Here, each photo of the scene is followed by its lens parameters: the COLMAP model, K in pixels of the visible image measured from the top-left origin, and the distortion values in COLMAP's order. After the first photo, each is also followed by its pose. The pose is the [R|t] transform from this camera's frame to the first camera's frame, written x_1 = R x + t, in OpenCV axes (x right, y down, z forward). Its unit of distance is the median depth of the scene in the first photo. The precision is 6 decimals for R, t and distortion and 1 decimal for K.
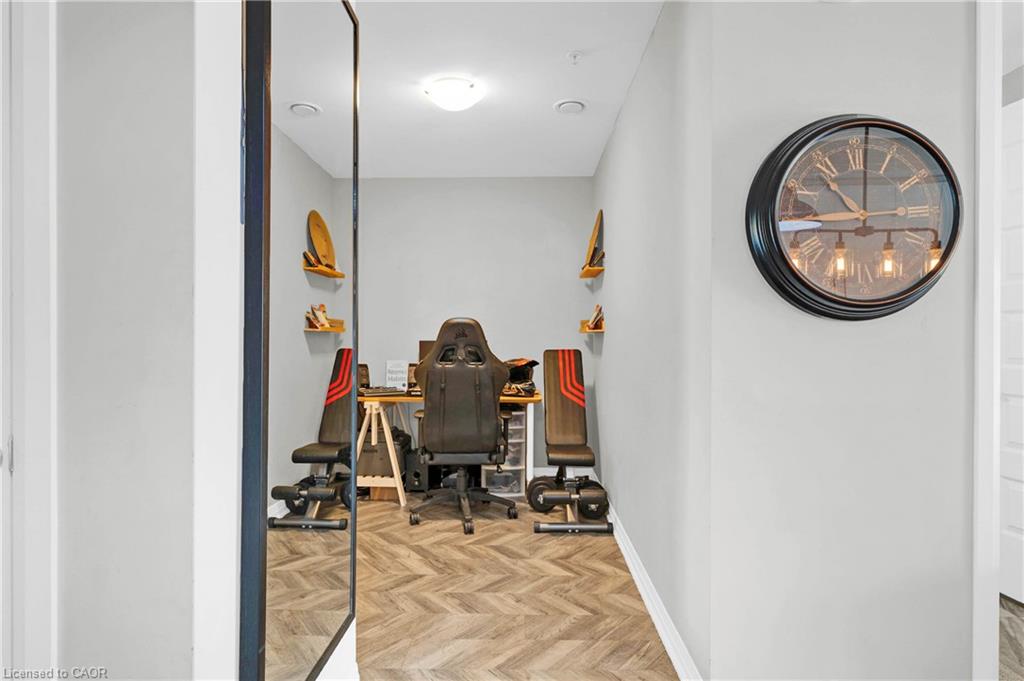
lens RADIAL K [[563.7, 0, 512.0], [0, 563.7, 340.5], [0, 0, 1]] dist [-0.003211, -0.000610]
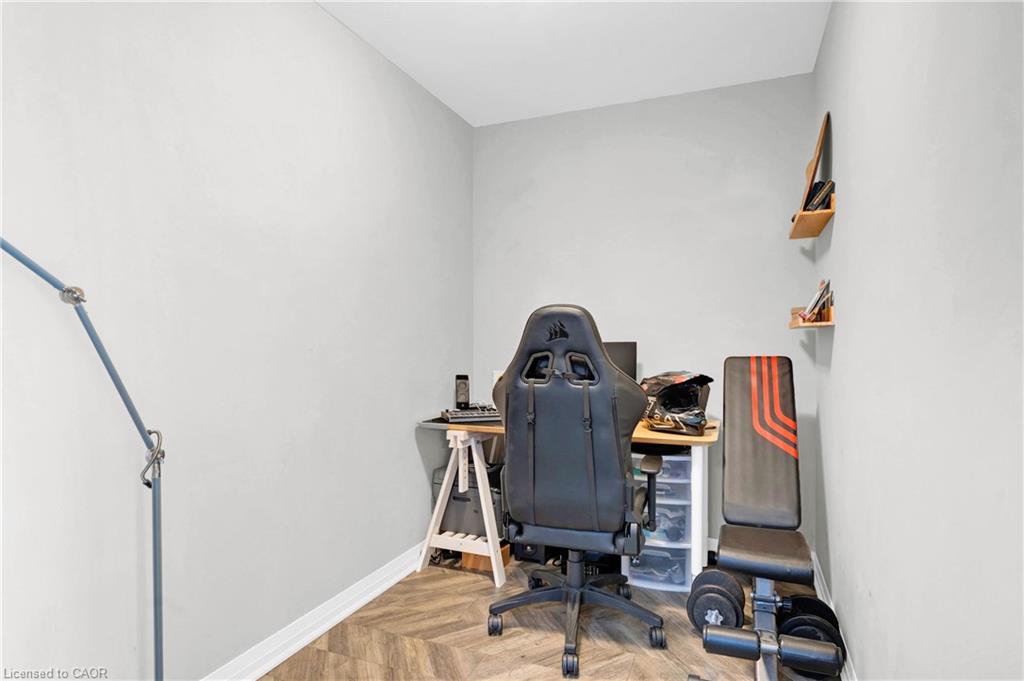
lens RADIAL K [[563.7, 0, 512.0], [0, 563.7, 340.5], [0, 0, 1]] dist [-0.003211, -0.000610]
pose [[0.933412, -0.006520, -0.358747, 0.065412], [0.005966, 0.999979, -0.002651, -0.001102], [0.358757, 0.000334, 0.933431, 0.366776]]
